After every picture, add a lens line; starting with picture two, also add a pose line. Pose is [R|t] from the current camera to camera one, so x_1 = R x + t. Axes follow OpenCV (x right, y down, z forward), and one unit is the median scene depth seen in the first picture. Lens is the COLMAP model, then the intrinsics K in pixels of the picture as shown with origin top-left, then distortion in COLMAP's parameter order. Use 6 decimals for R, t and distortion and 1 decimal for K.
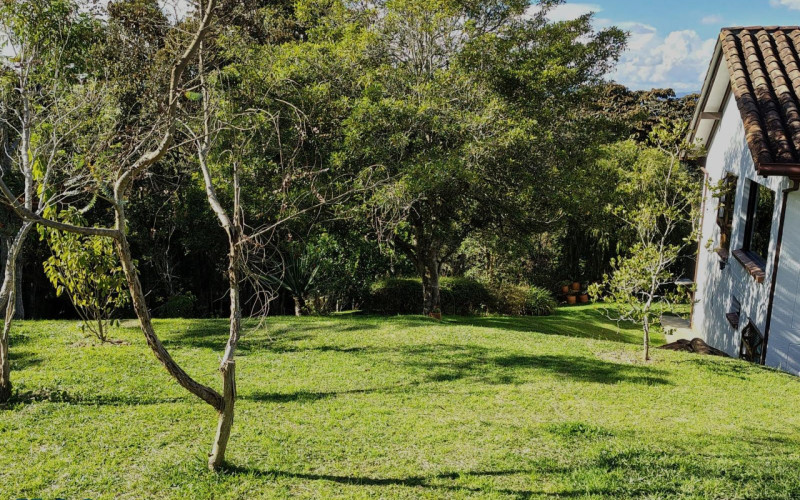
lens RADIAL K [[693.7, 0, 393.4], [0, 693.7, 258.5], [0, 0, 1]] dist [0.083951, -0.127067]
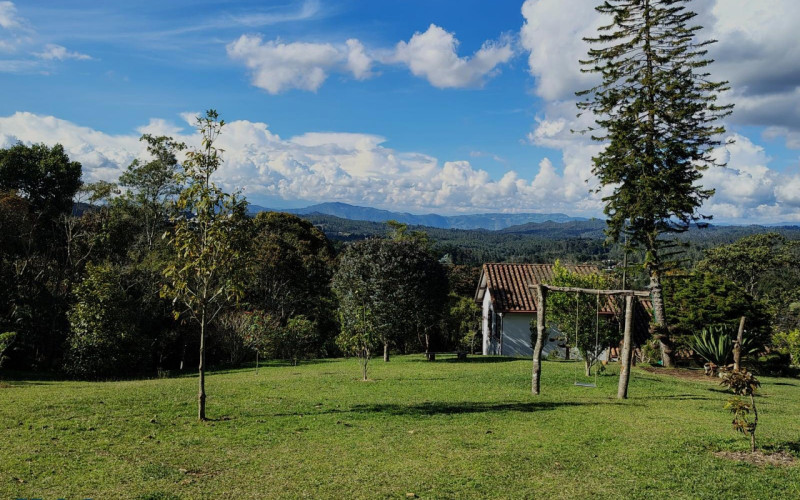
lens RADIAL K [[693.7, 0, 393.4], [0, 693.7, 258.5], [0, 0, 1]] dist [0.083951, -0.127067]
pose [[0.960276, -0.011133, 0.278828, -0.856427], [0.057314, 0.985770, -0.158030, 0.124992], [-0.273101, 0.167733, 0.947249, -2.001938]]
